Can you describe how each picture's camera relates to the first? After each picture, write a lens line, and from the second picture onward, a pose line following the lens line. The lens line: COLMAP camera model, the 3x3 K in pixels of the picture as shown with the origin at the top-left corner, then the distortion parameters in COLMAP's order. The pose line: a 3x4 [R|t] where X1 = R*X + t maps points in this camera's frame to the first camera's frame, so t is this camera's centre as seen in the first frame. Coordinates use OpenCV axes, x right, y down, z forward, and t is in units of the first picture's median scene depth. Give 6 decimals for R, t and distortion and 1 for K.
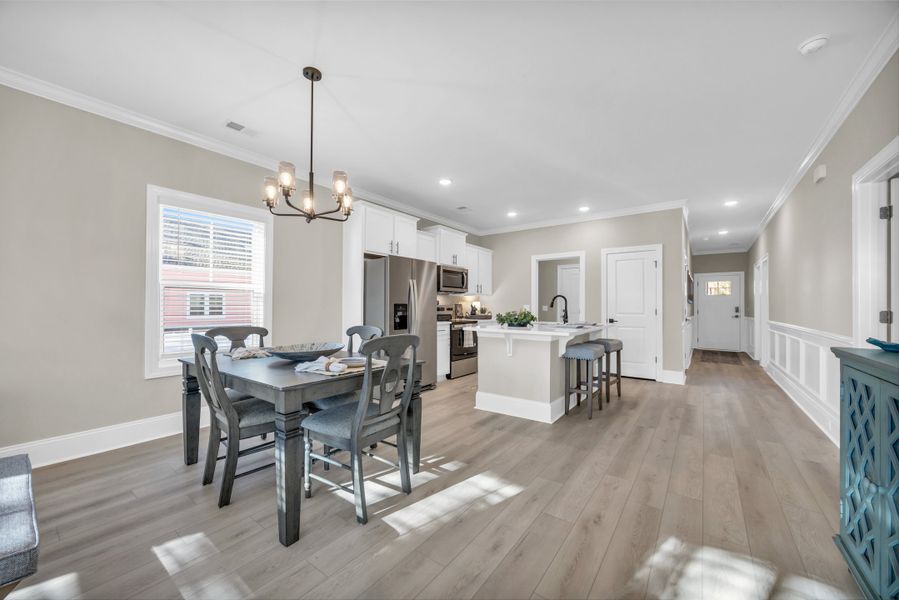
lens RADIAL K [[343.2, 0, 450.3], [0, 343.2, 302.8], [0, 0, 1]] dist [-0.001404, -0.000163]
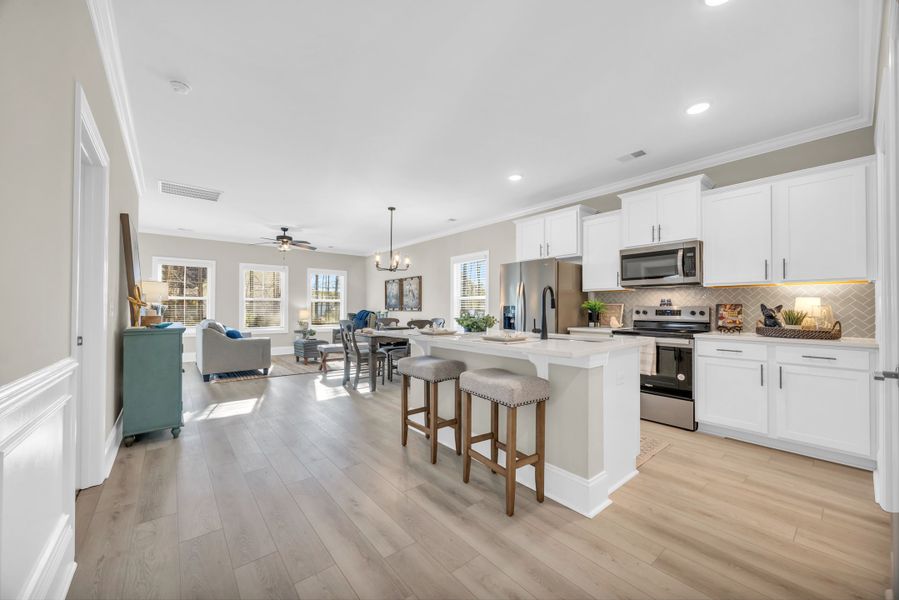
lens RADIAL K [[340.9, 0, 449.9], [0, 340.9, 304.0], [0, 0, 1]] dist [-0.001560, -0.000450]
pose [[-0.236790, -0.019255, -0.971370, 1.084617], [0.008305, 0.999727, -0.021841, 0.020916], [0.971525, -0.013239, -0.236565, 1.201743]]
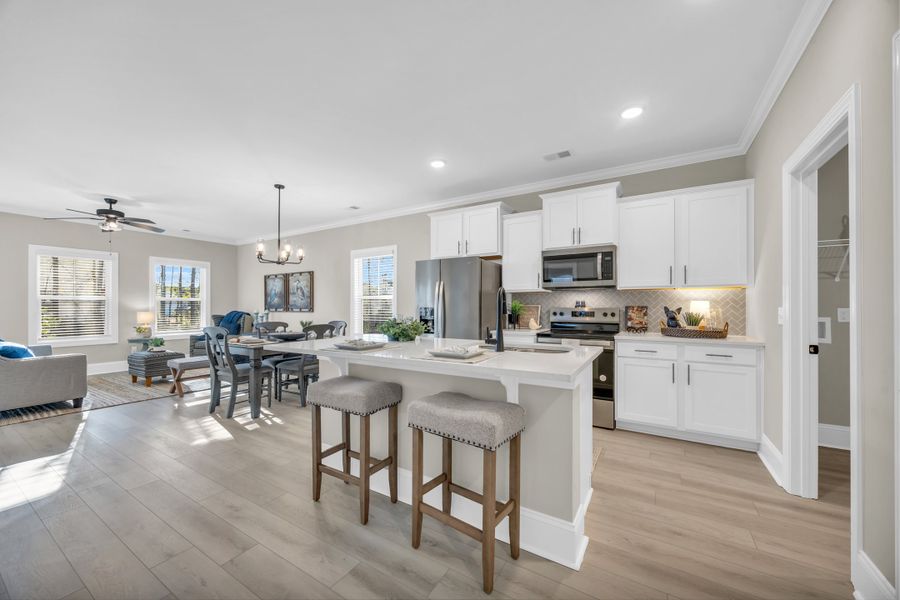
lens RADIAL K [[341.3, 0, 450.4], [0, 341.3, 304.0], [0, 0, 1]] dist [-0.001560, -0.000450]
pose [[0.091058, -0.011002, -0.995785, 0.951230], [0.014635, 0.999846, -0.009709, 0.003221], [0.995738, -0.013689, 0.091205, 1.093707]]
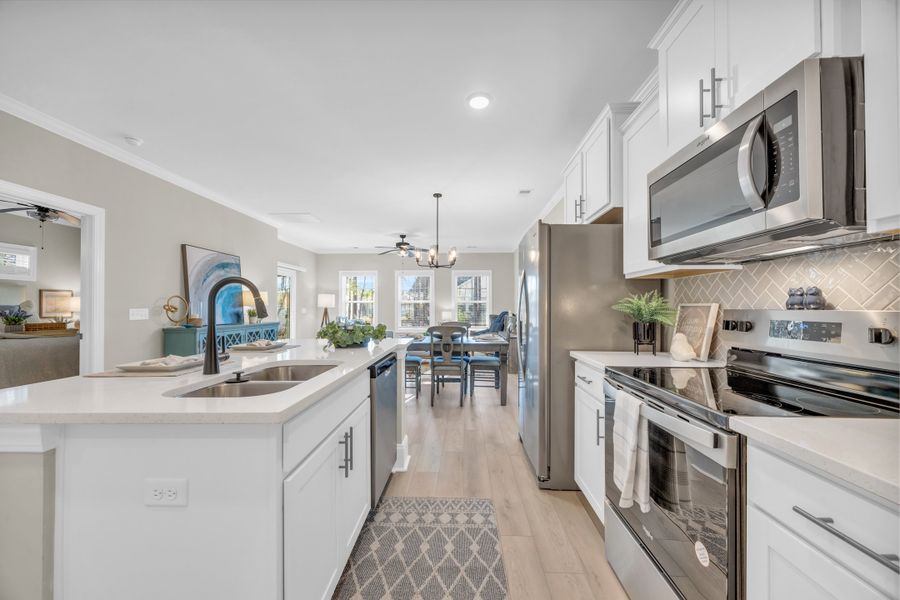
lens RADIAL K [[341.3, 0, 450.4], [0, 341.3, 304.0], [0, 0, 1]] dist [-0.001560, -0.000450]
pose [[-0.824682, -0.011185, -0.565487, 0.407953], [0.003471, 0.999686, -0.024836, 0.011237], [0.565587, -0.022445, -0.824383, 1.667619]]
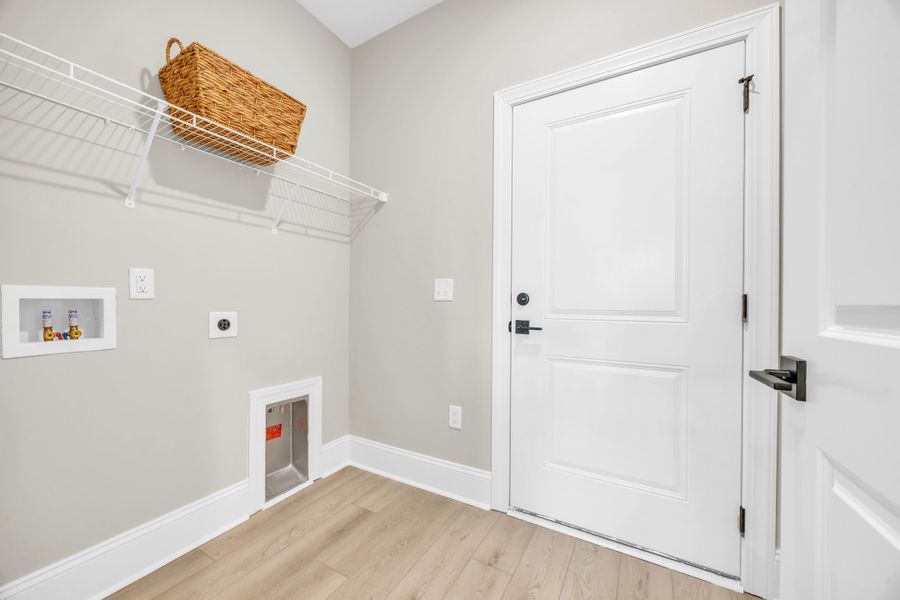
lens RADIAL K [[341.3, 0, 450.4], [0, 341.3, 304.0], [0, 0, 1]] dist [-0.001560, -0.000450]
pose [[0.992064, -0.000992, 0.125729, 0.542614], [-0.001059, 0.999868, 0.016242, 0.049258], [-0.125728, -0.016246, 0.991932, 1.653026]]
